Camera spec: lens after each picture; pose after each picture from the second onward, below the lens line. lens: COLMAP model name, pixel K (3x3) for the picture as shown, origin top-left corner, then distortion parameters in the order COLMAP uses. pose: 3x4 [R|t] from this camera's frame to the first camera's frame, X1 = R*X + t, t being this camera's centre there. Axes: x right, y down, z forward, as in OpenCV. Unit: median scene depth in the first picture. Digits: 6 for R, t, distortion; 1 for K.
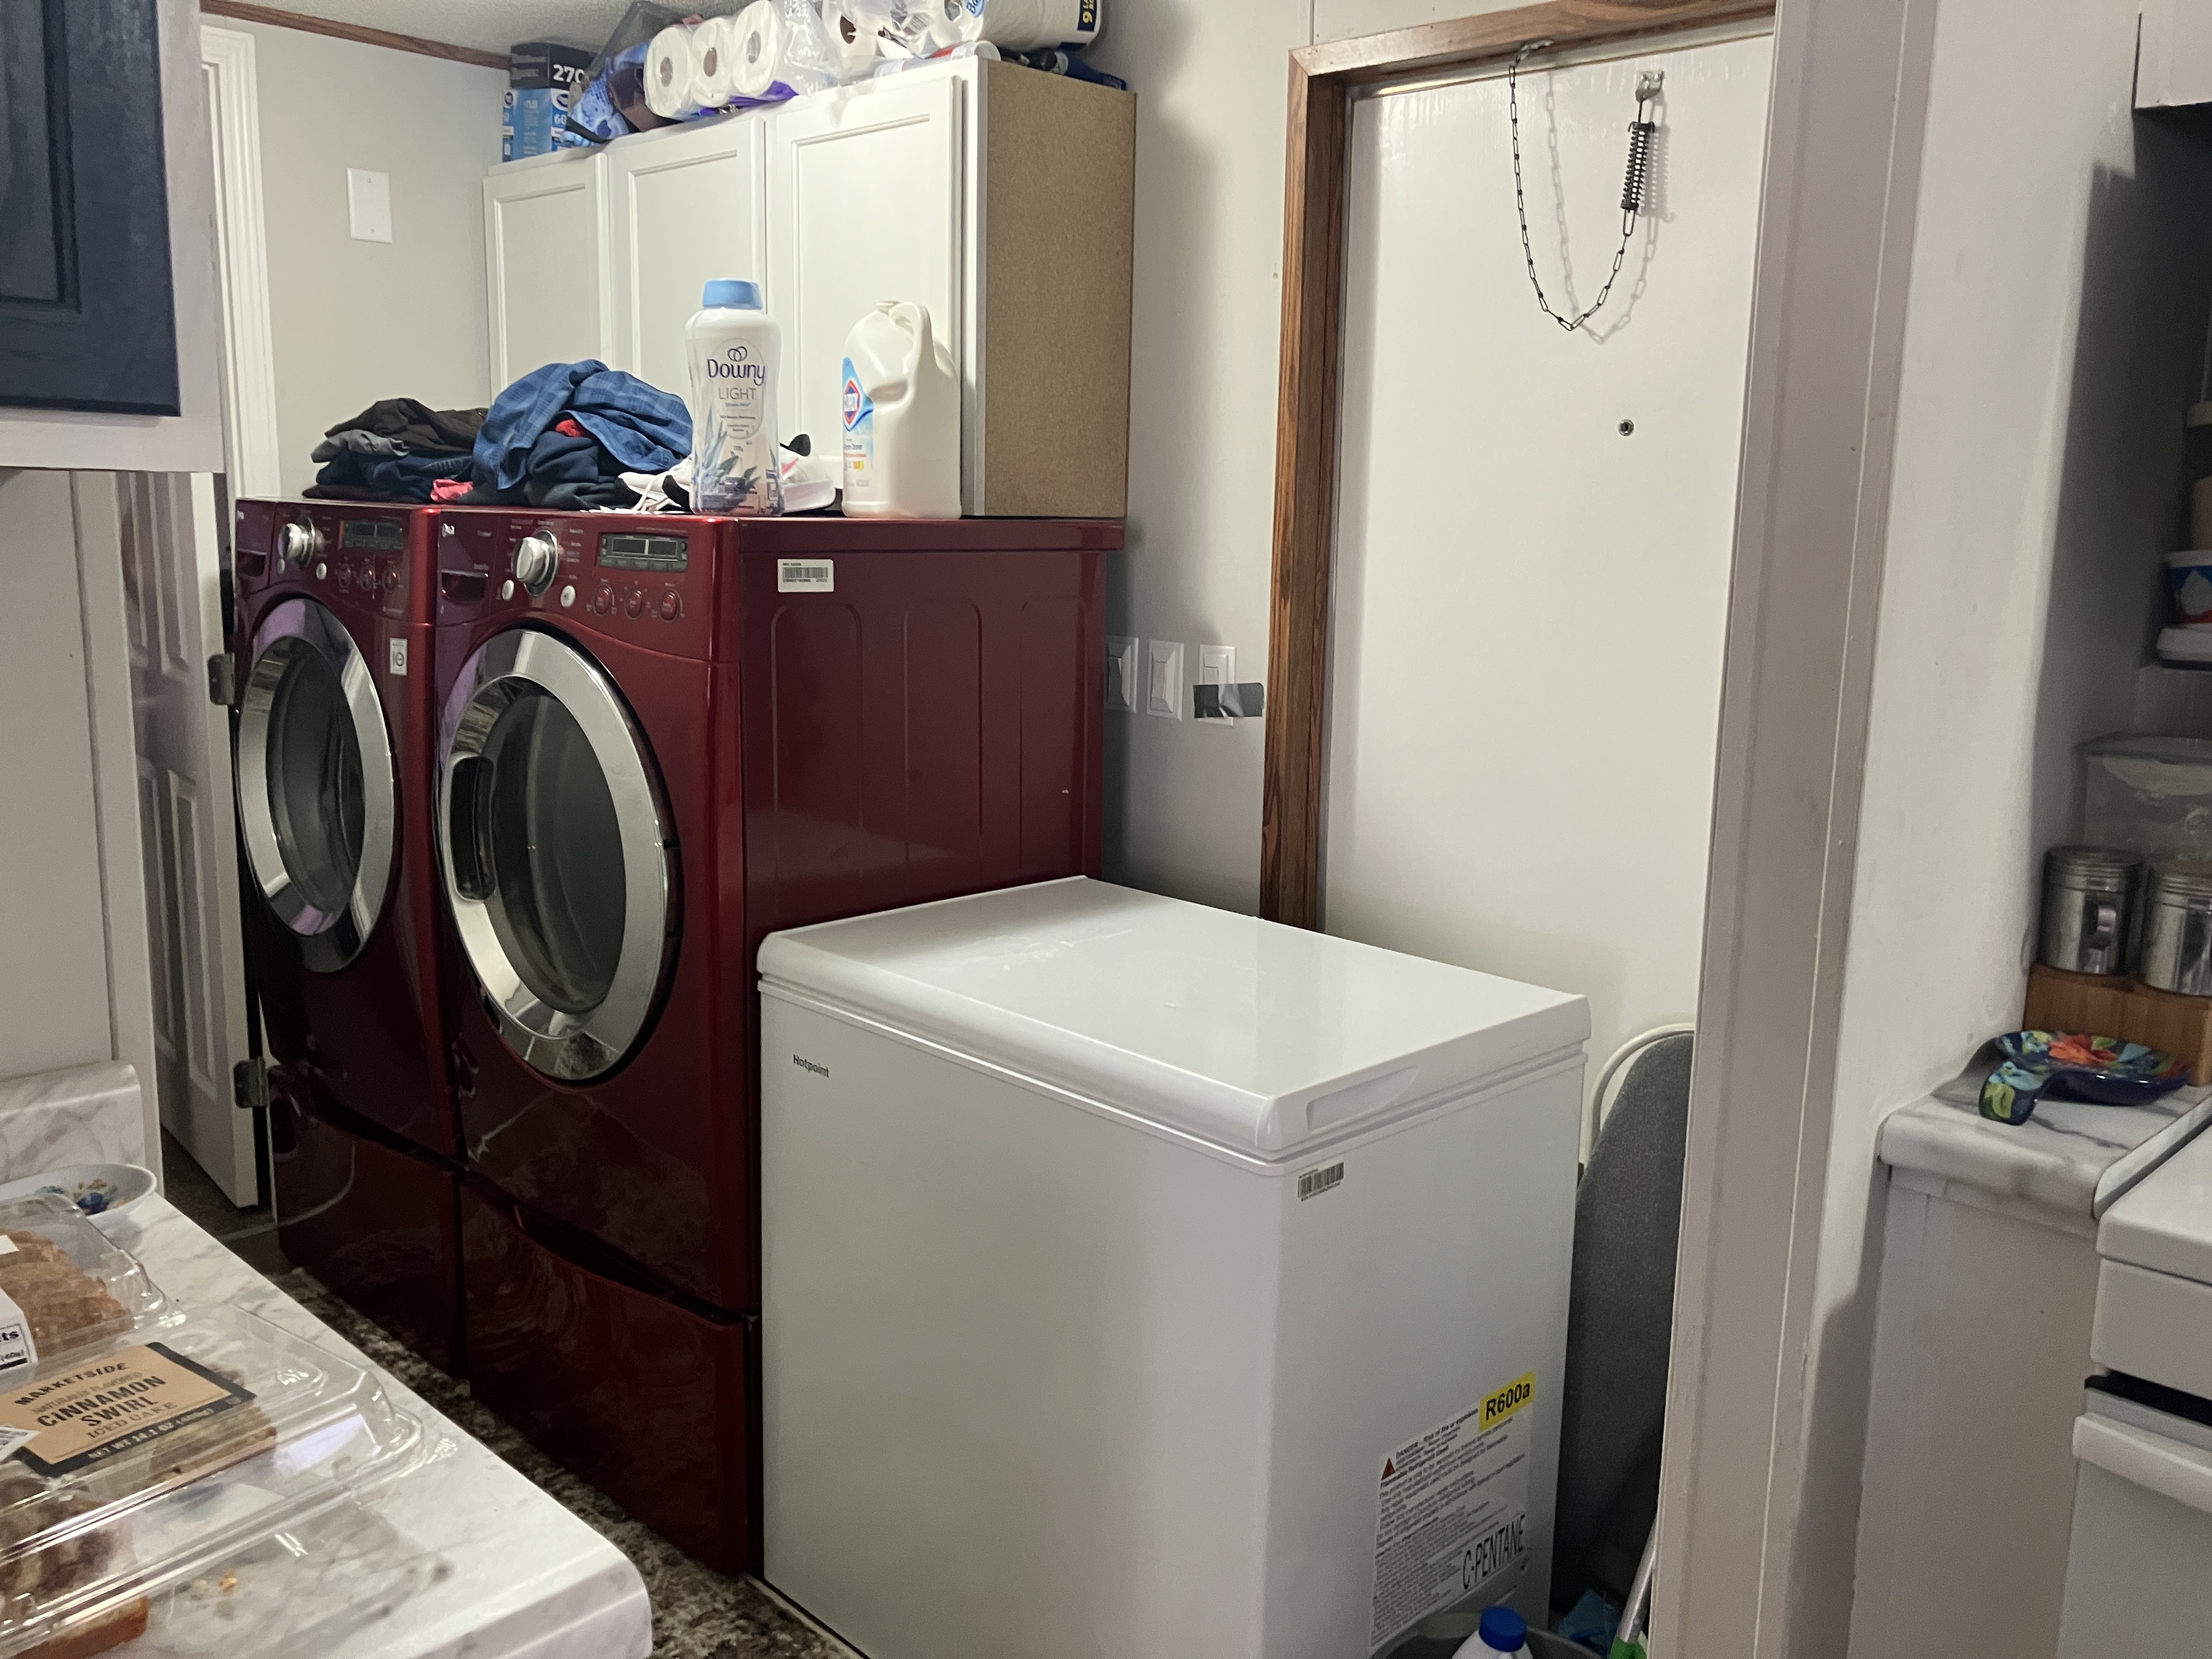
lens RADIAL K [[1818.0, 0, 1106.0], [0, 1818.0, 829.5], [0, 0, 1]] dist [-0.008097, -0.003102]
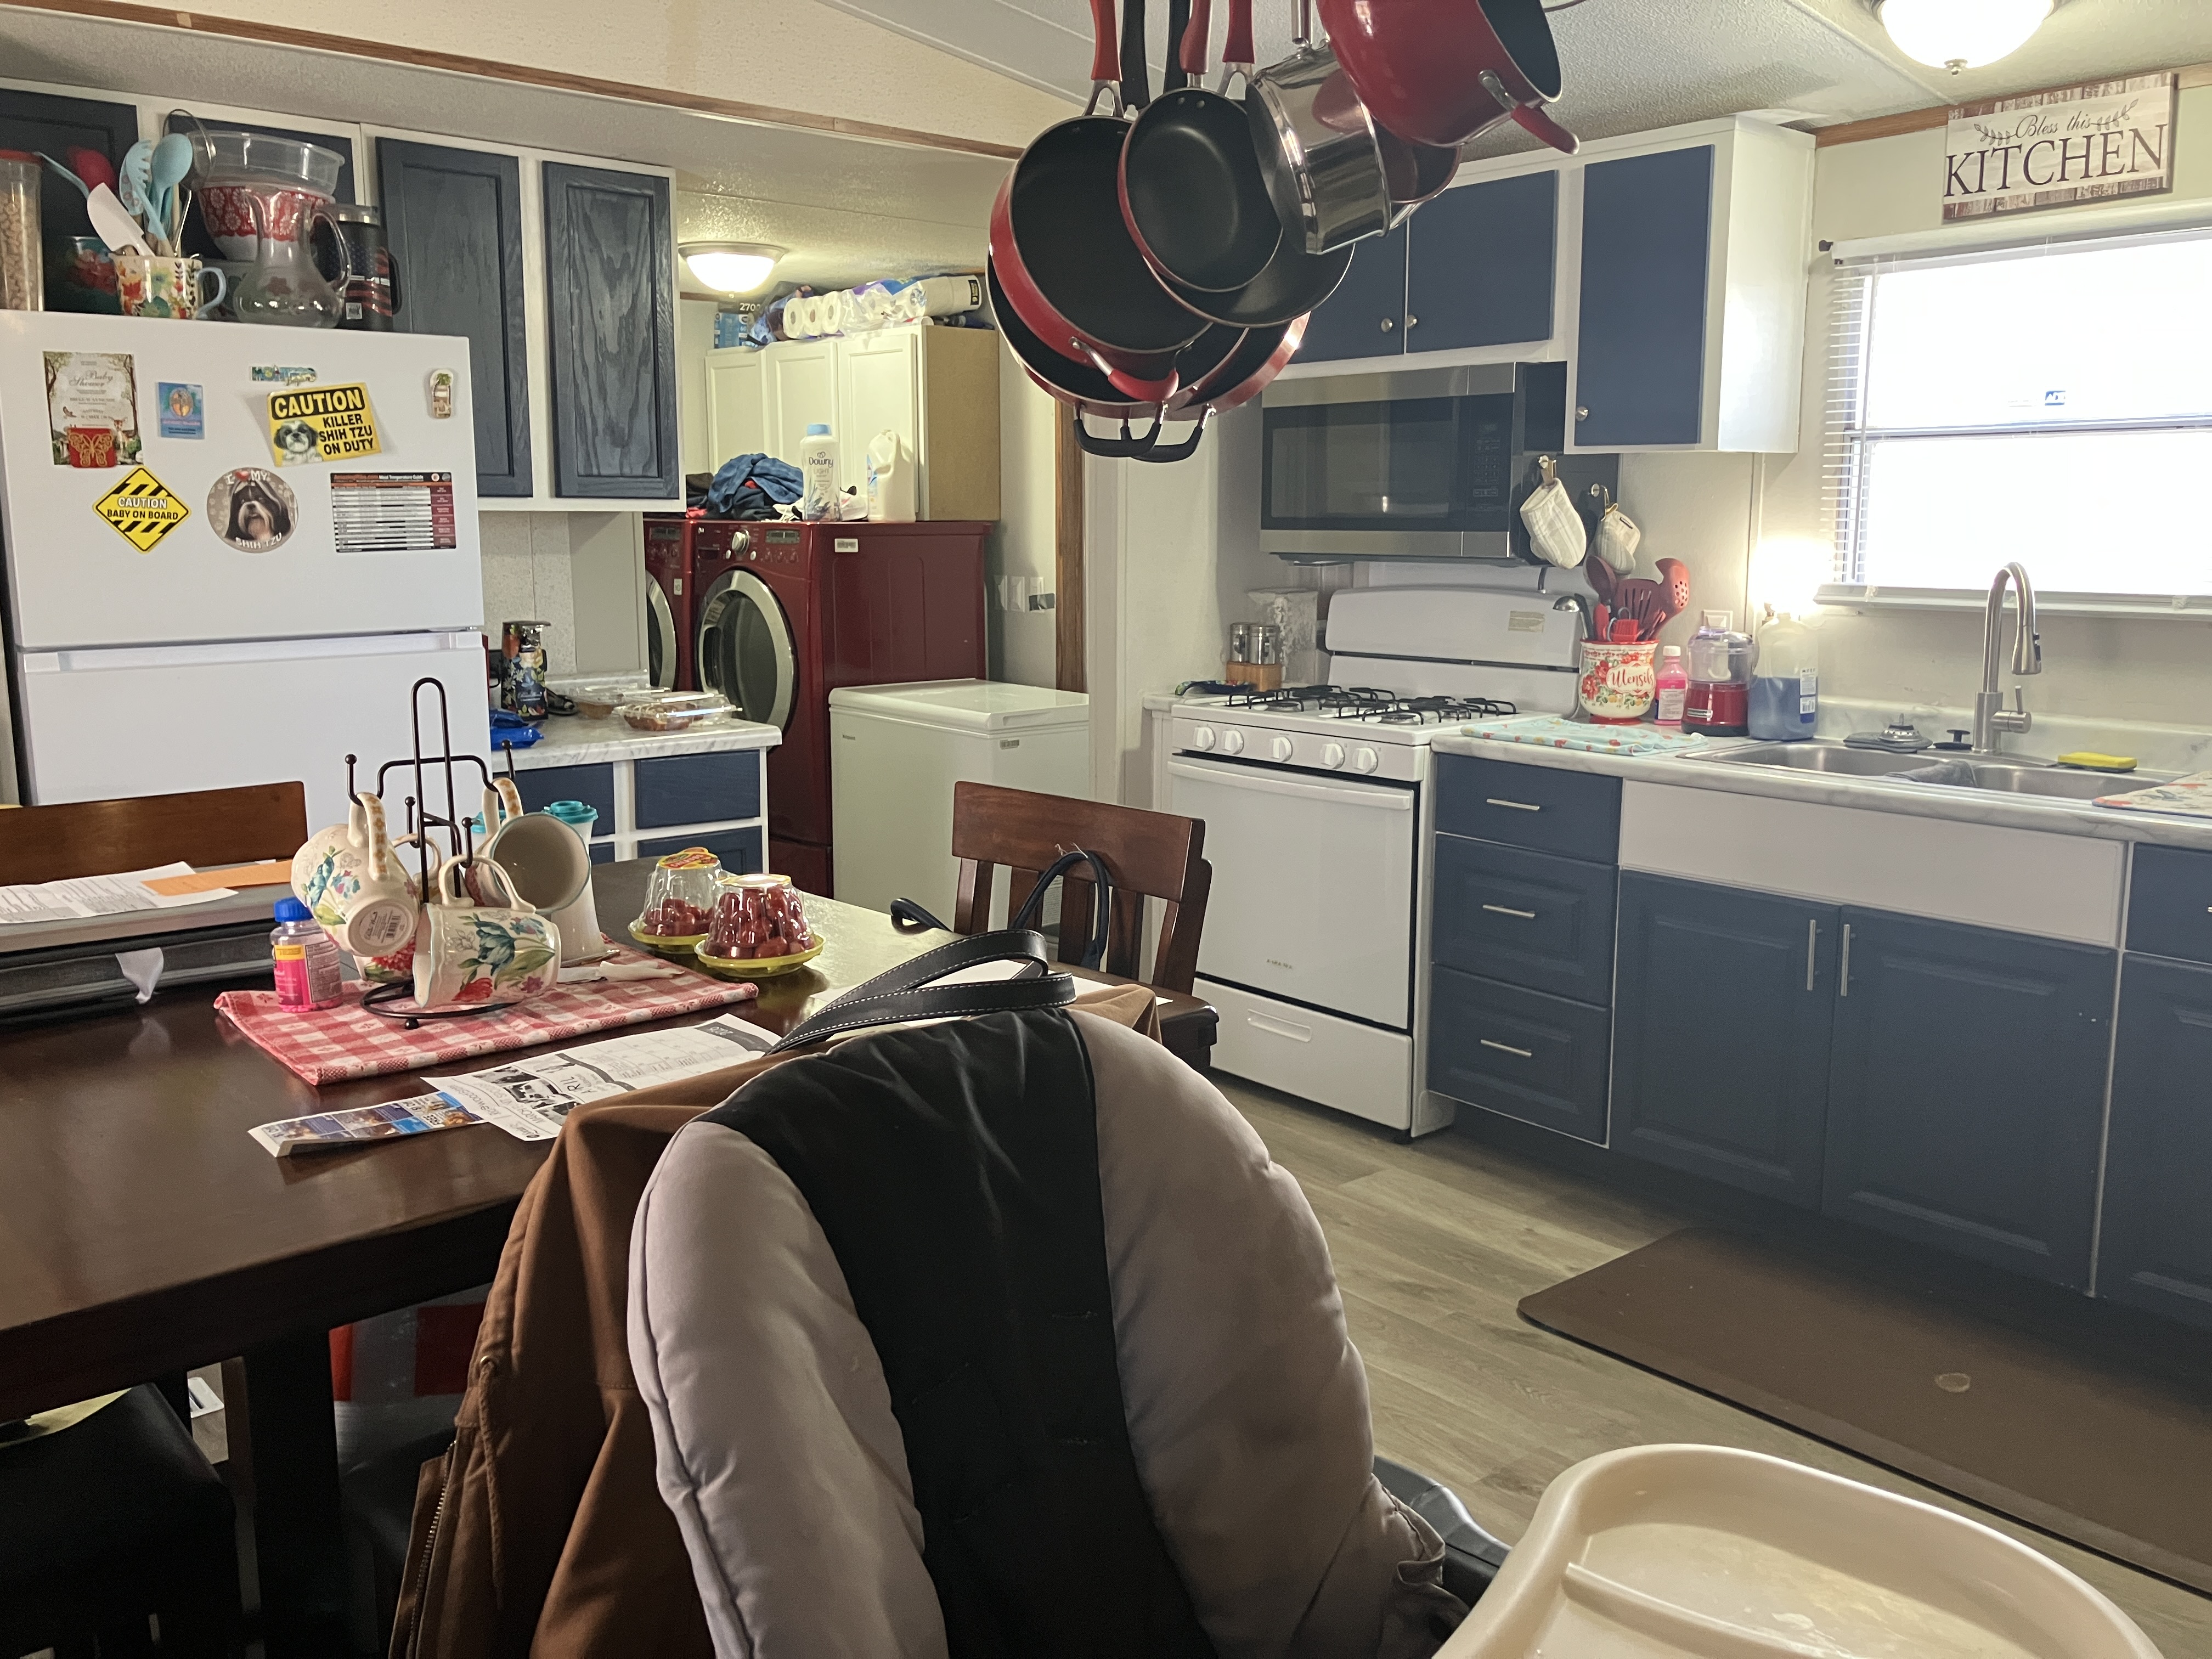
lens RADIAL K [[1843.0, 0, 1106.0], [0, 1843.0, 829.5], [0, 0, 1]] dist [0.046074, -0.010695]
pose [[0.996527, -0.004166, -0.083168, 0.342142], [0.003488, 0.999960, -0.008293, 0.234125], [0.083200, 0.007974, 0.996501, -1.283108]]
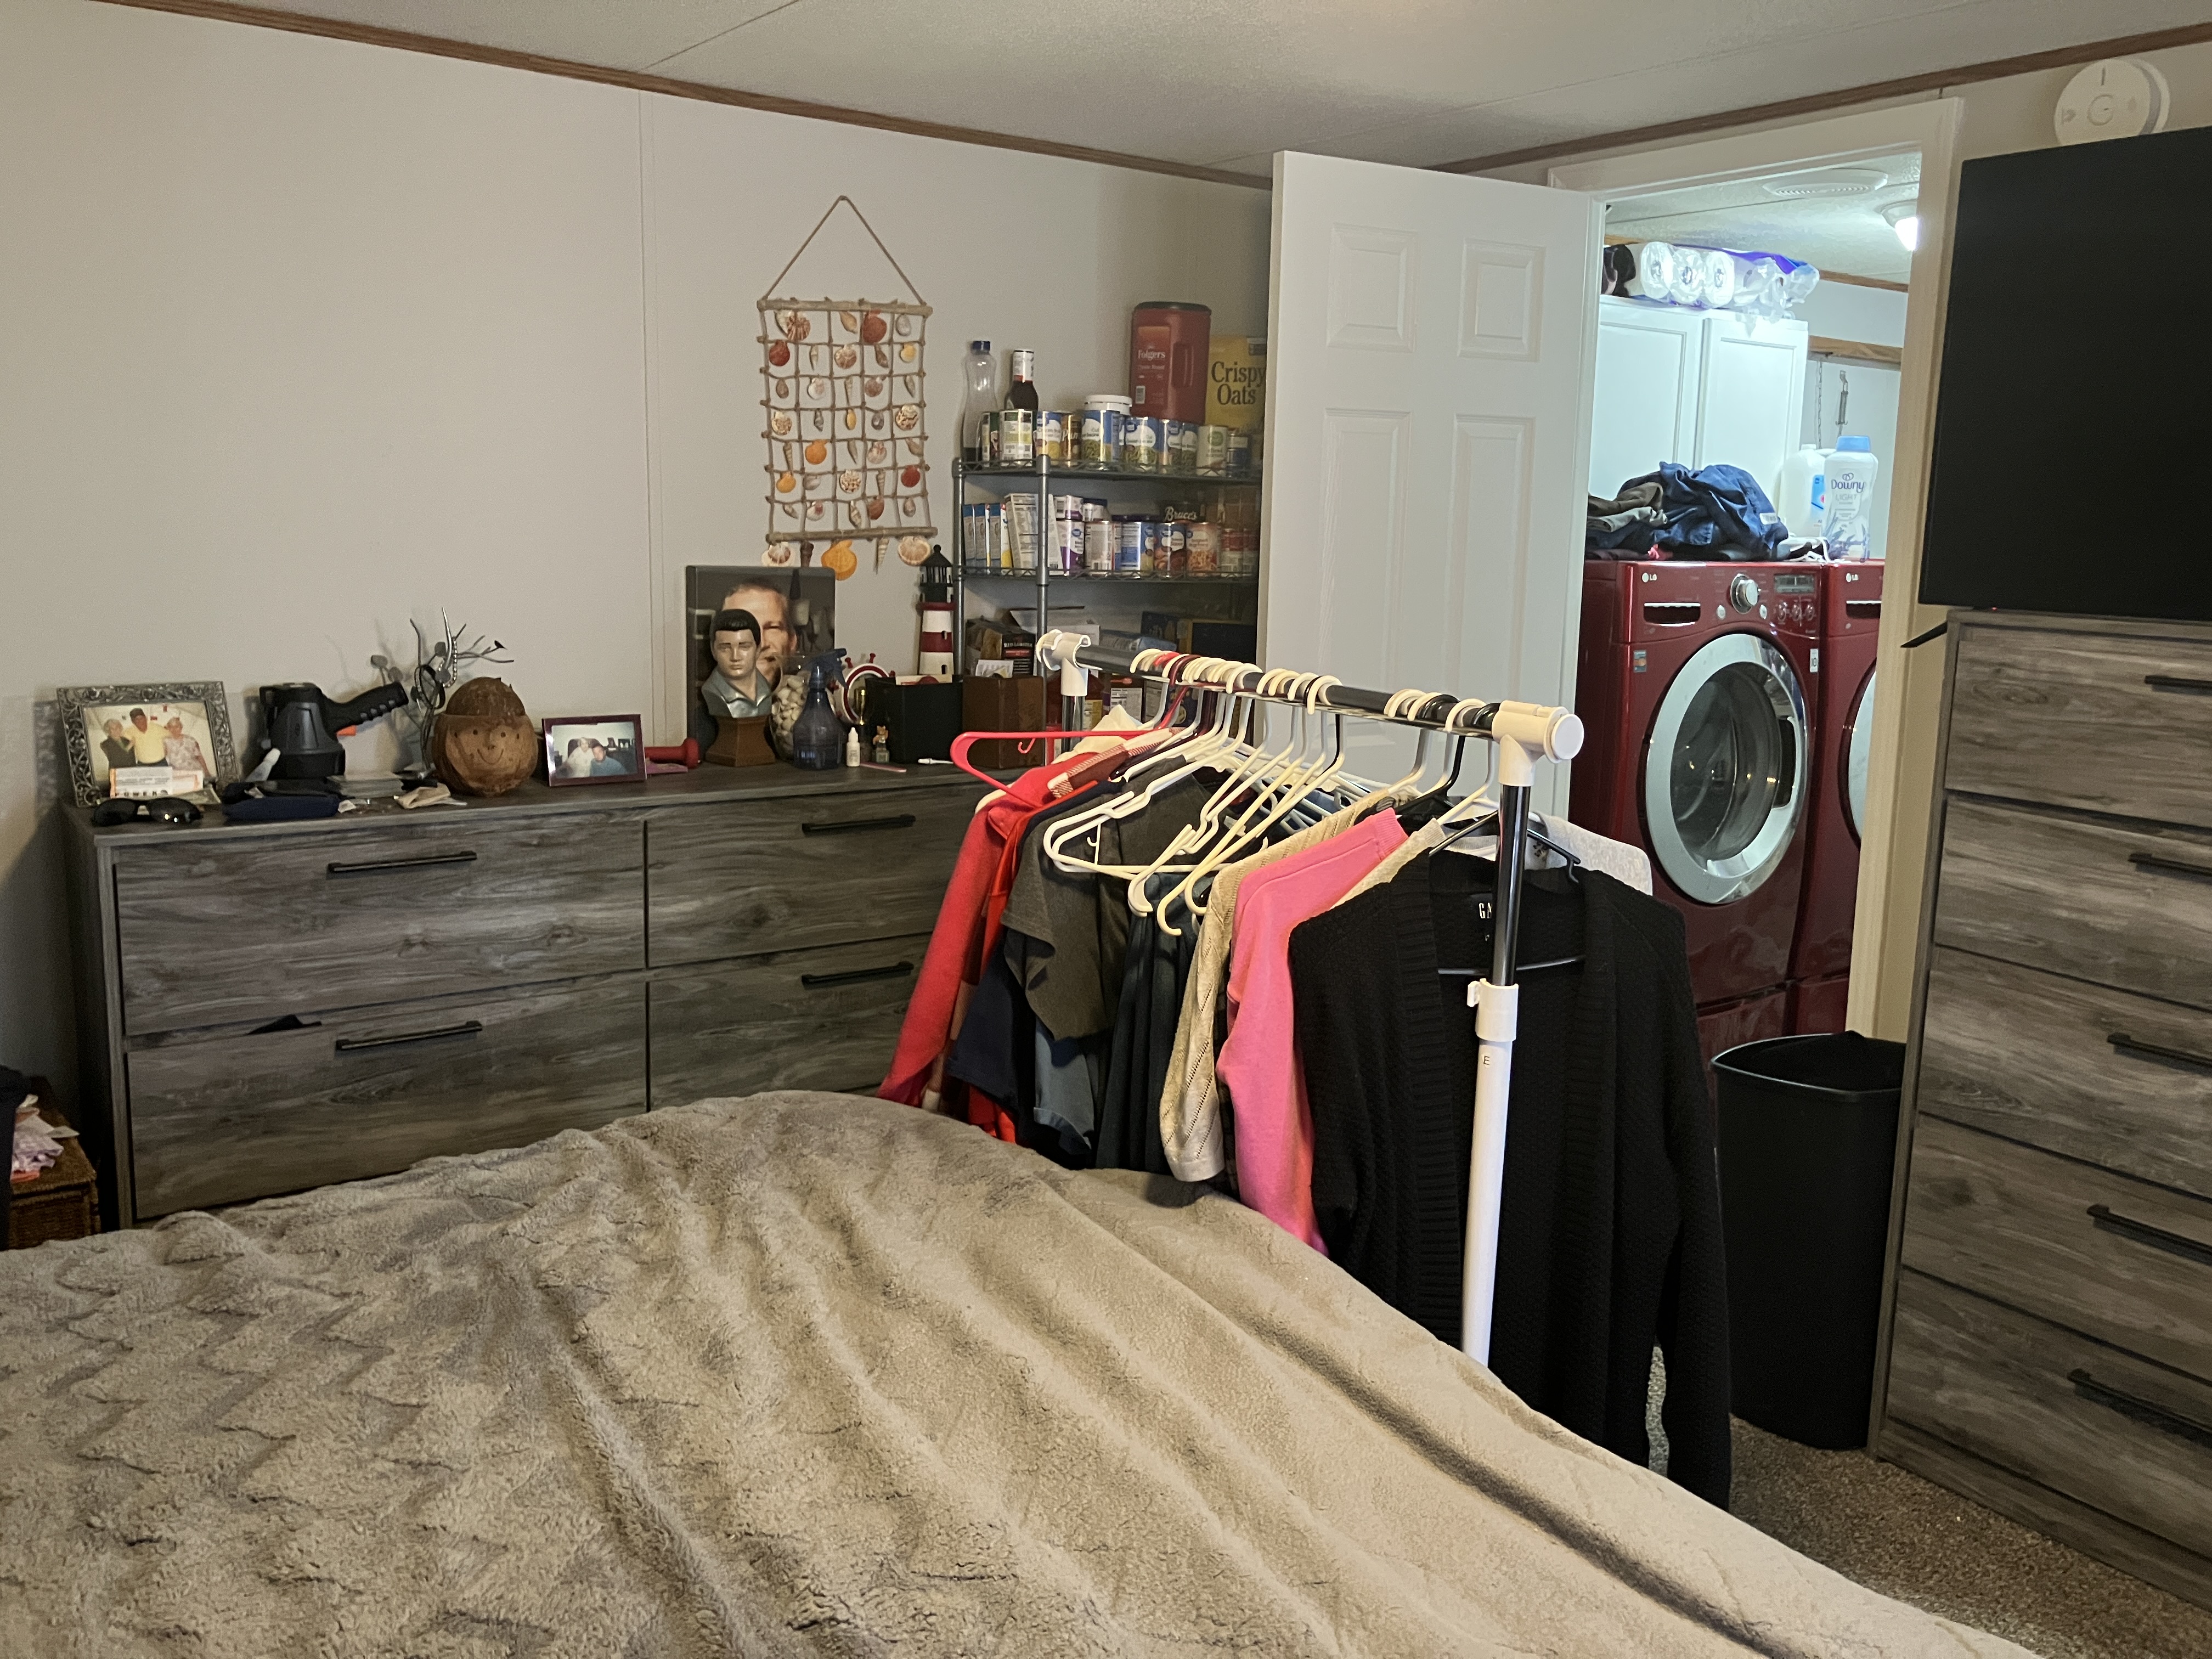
lens RADIAL K [[1843.0, 0, 1106.0], [0, 1843.0, 829.5], [0, 0, 1]] dist [0.046074, -0.010695]
pose [[0.167836, -0.187133, 0.967891, -1.808984], [0.146049, 0.975703, 0.163318, -0.264095], [-0.974936, 0.113949, 0.191089, 1.136390]]
